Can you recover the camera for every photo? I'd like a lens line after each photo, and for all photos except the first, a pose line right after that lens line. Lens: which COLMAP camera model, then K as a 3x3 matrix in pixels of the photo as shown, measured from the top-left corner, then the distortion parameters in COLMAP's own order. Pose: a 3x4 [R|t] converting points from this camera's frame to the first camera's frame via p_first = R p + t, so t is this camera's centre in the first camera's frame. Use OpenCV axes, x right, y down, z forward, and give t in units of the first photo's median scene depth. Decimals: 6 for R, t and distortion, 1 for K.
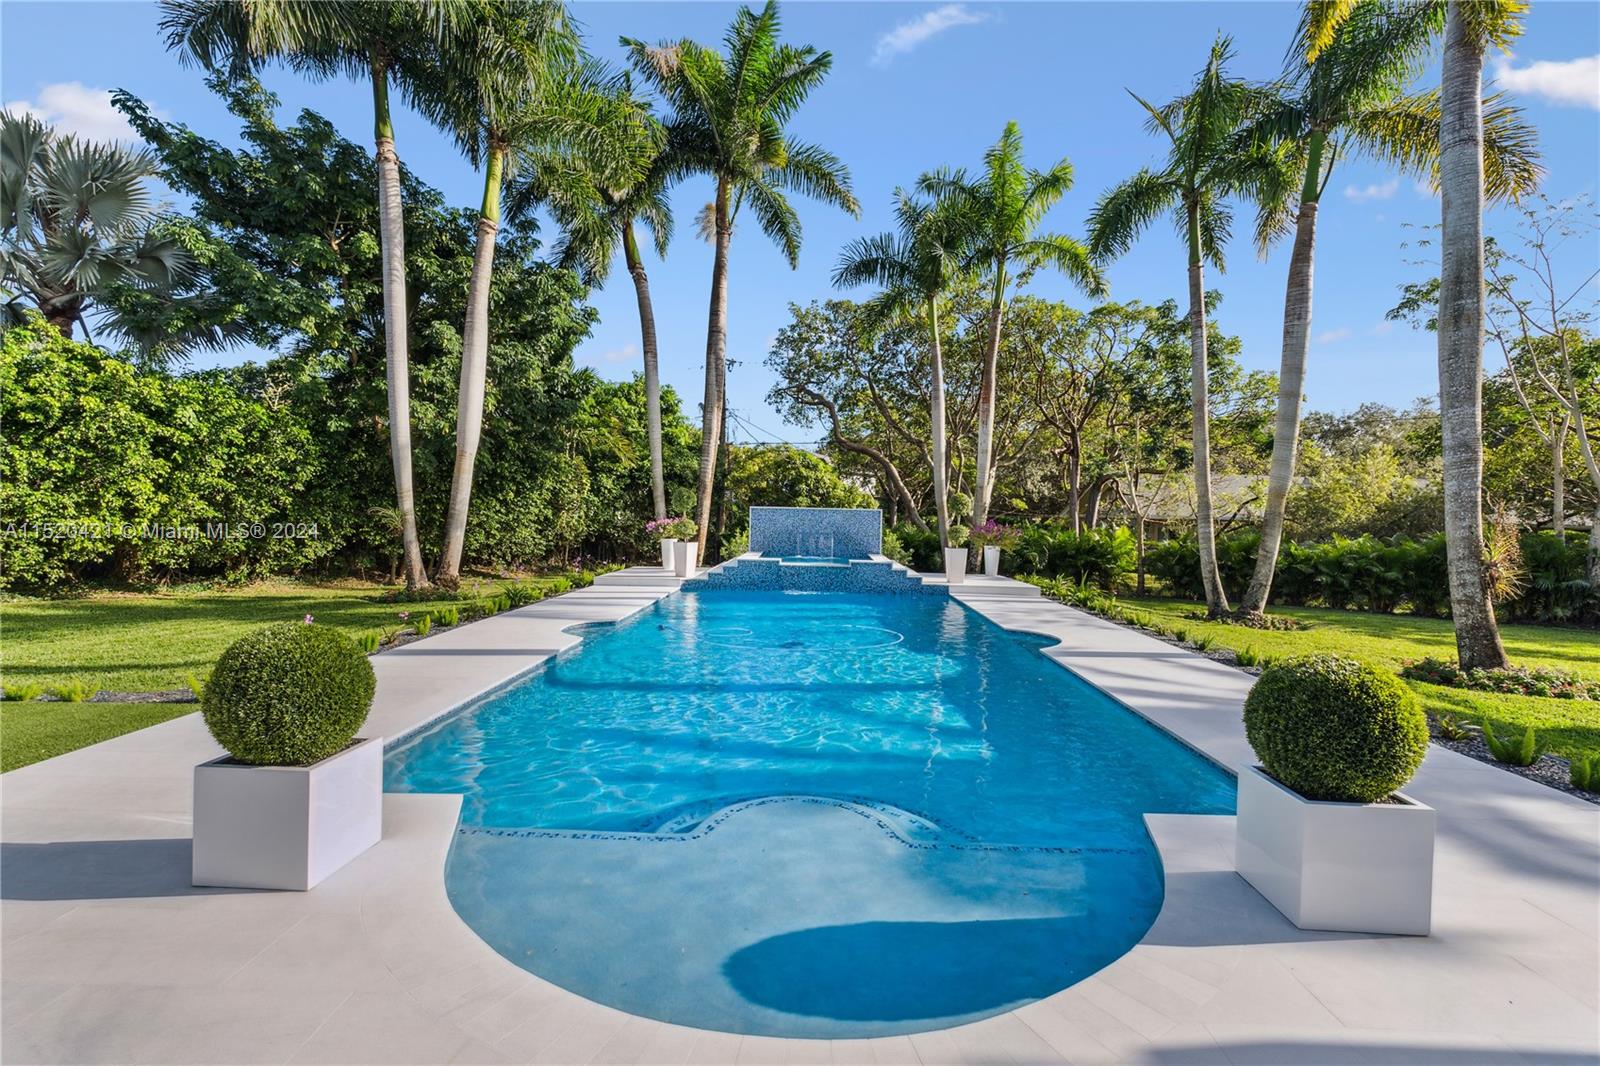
lens RADIAL K [[748.4, 0, 799.1], [0, 748.4, 527.0], [0, 0, 1]] dist [-0.003380, 0.000431]
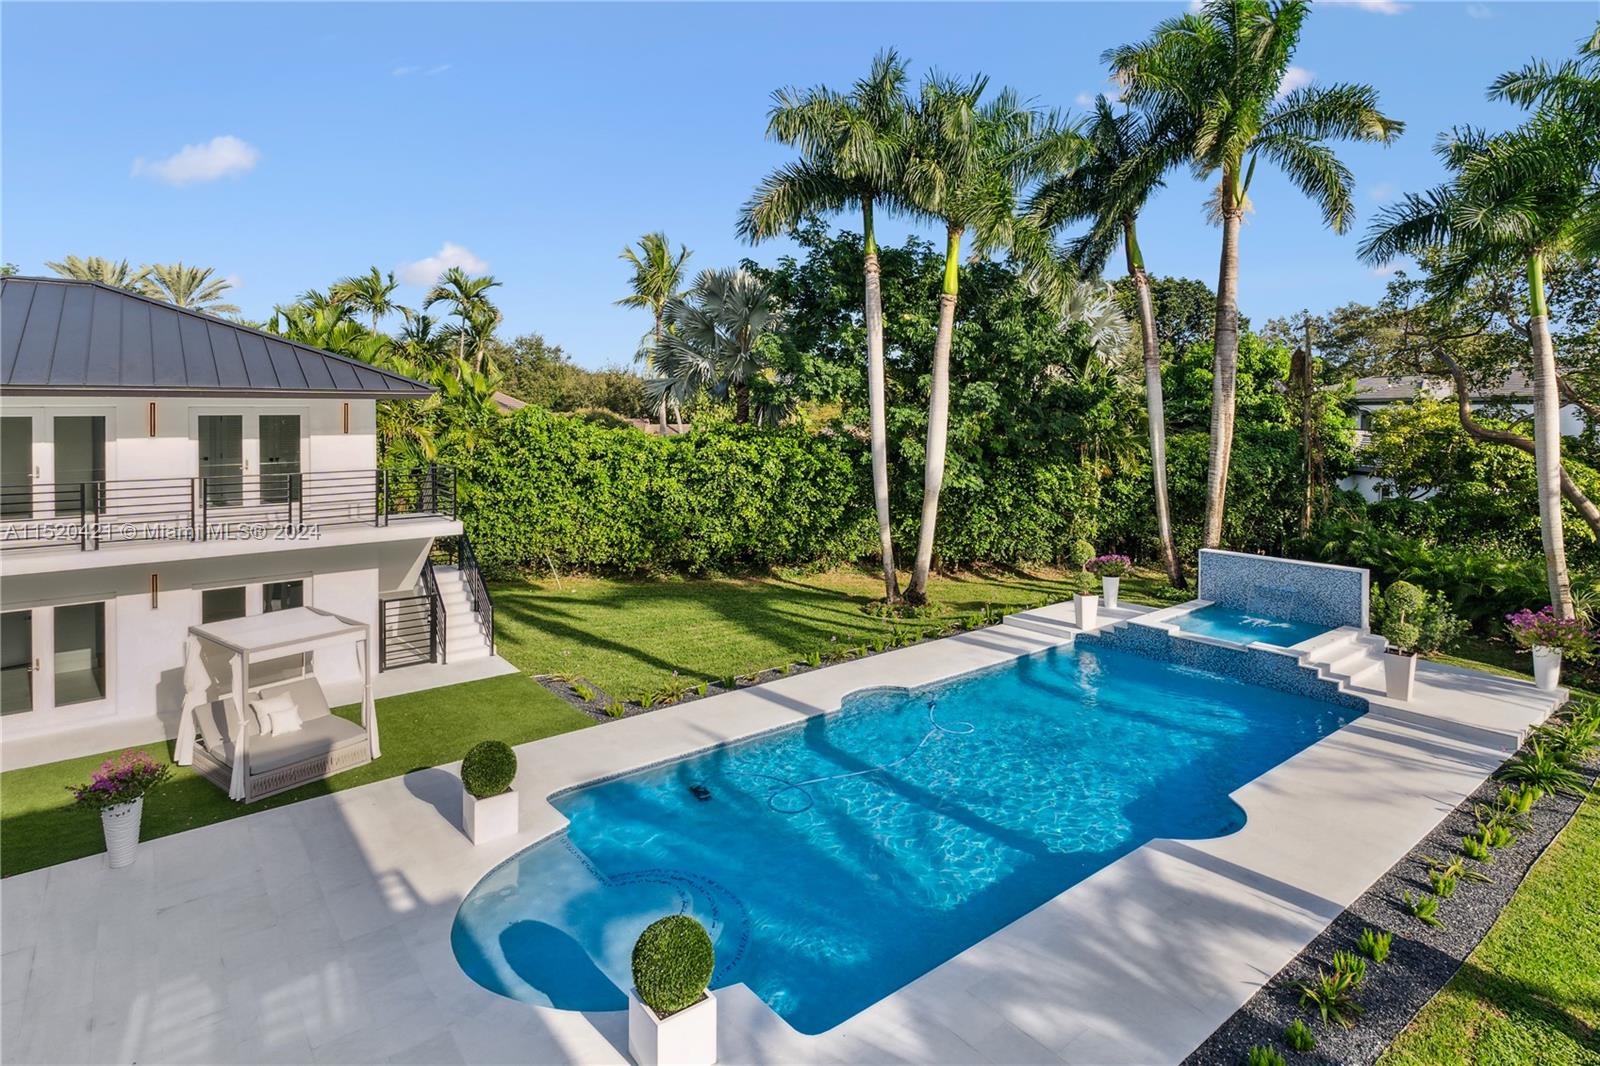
lens RADIAL K [[834.9, 0, 796.4], [0, 834.9, 427.9], [0, 0, 1]] dist [-0.001435, -0.002989]
pose [[0.623696, -0.019111, -0.781434, 0.487604], [-0.001307, 0.999674, -0.025491, -0.170753], [0.781666, 0.016920, 0.623467, -0.005619]]
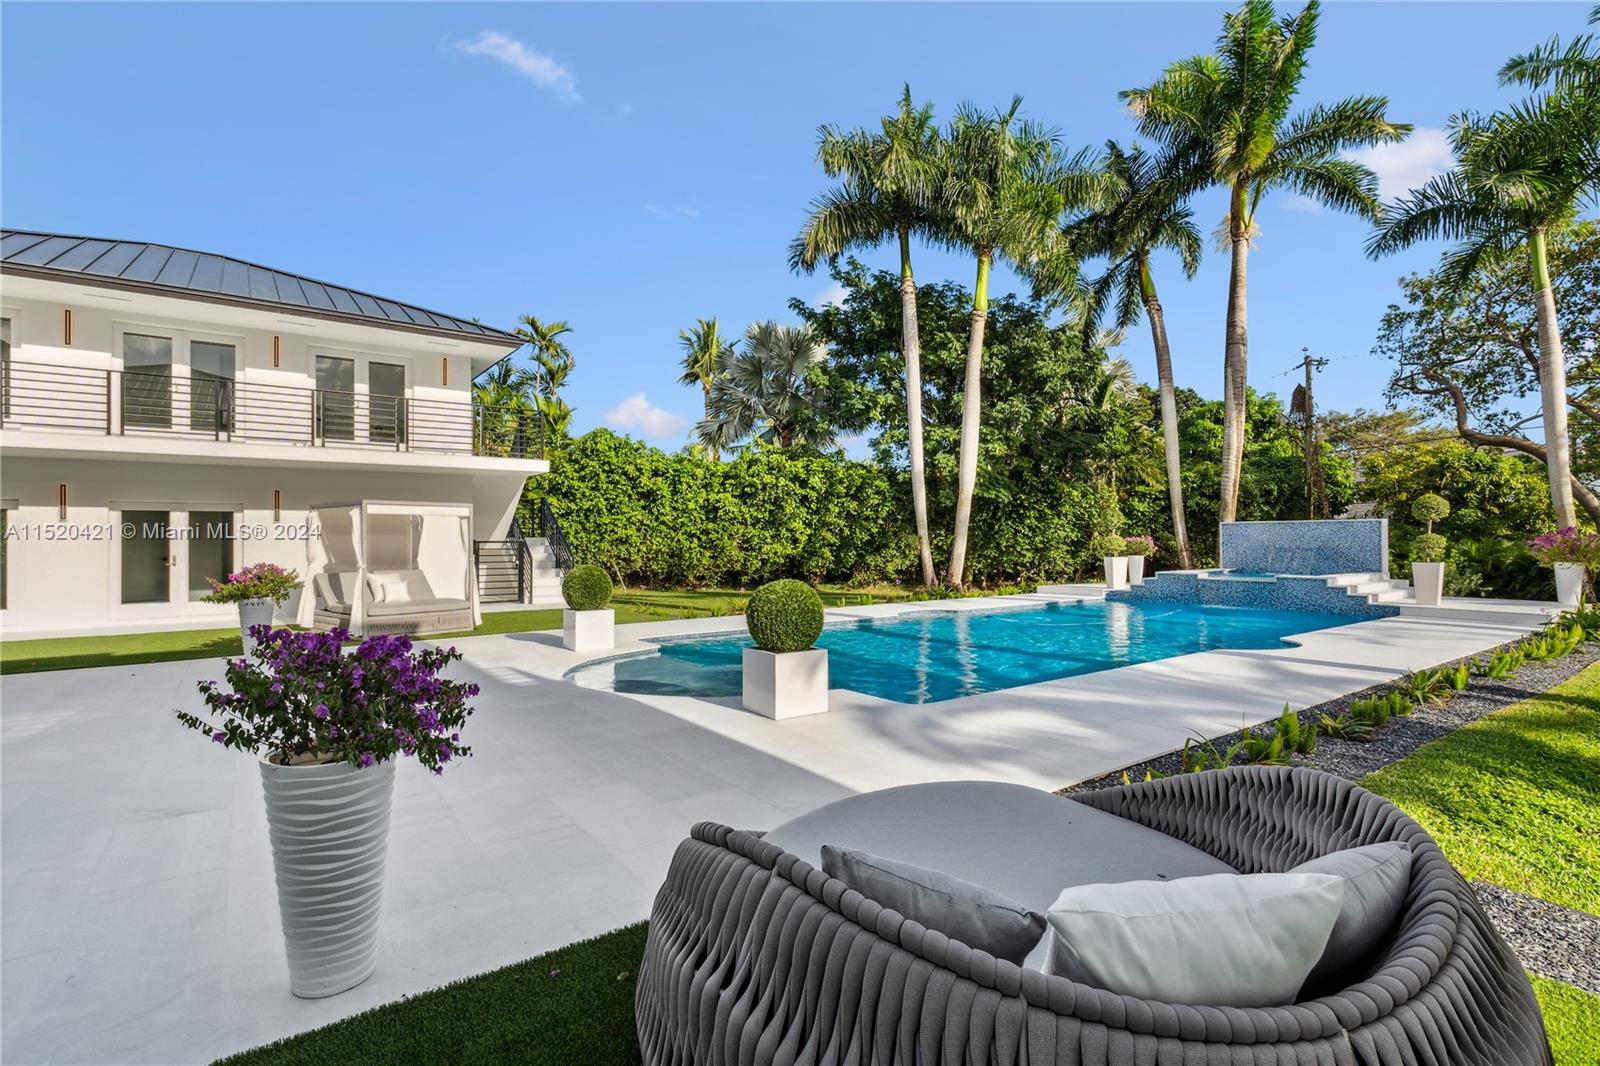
lens RADIAL K [[748.4, 0, 799.1], [0, 748.4, 527.0], [0, 0, 1]] dist [-0.003380, 0.000431]
pose [[0.599879, -0.039263, -0.799127, 0.442977], [0.002231, 0.998873, -0.047402, 0.028375], [0.800088, 0.026653, 0.599290, -0.017489]]
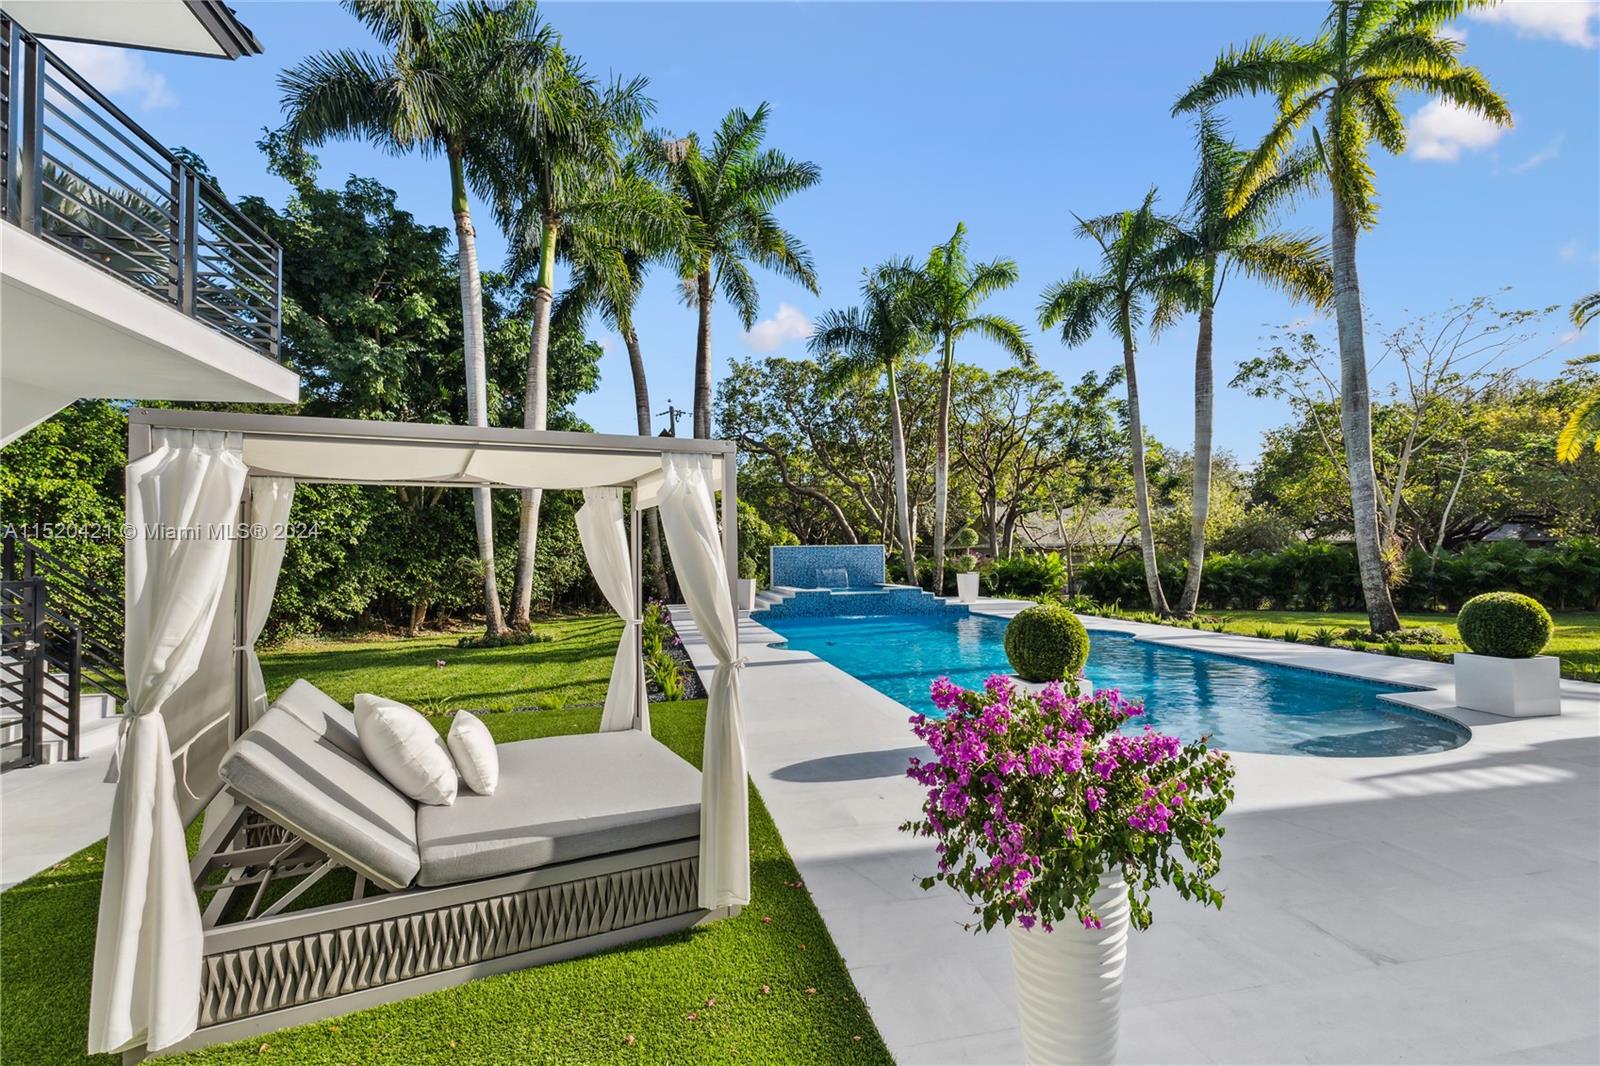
lens RADIAL K [[744.7, 0, 800.0], [0, 744.7, 533.0], [0, 0, 1]] dist [-0.000912, 0.000047]
pose [[0.973296, -0.030092, 0.227575, -0.326845], [0.040464, 0.998338, -0.041047, 0.000998], [-0.225961, 0.049160, 0.972895, -0.118524]]
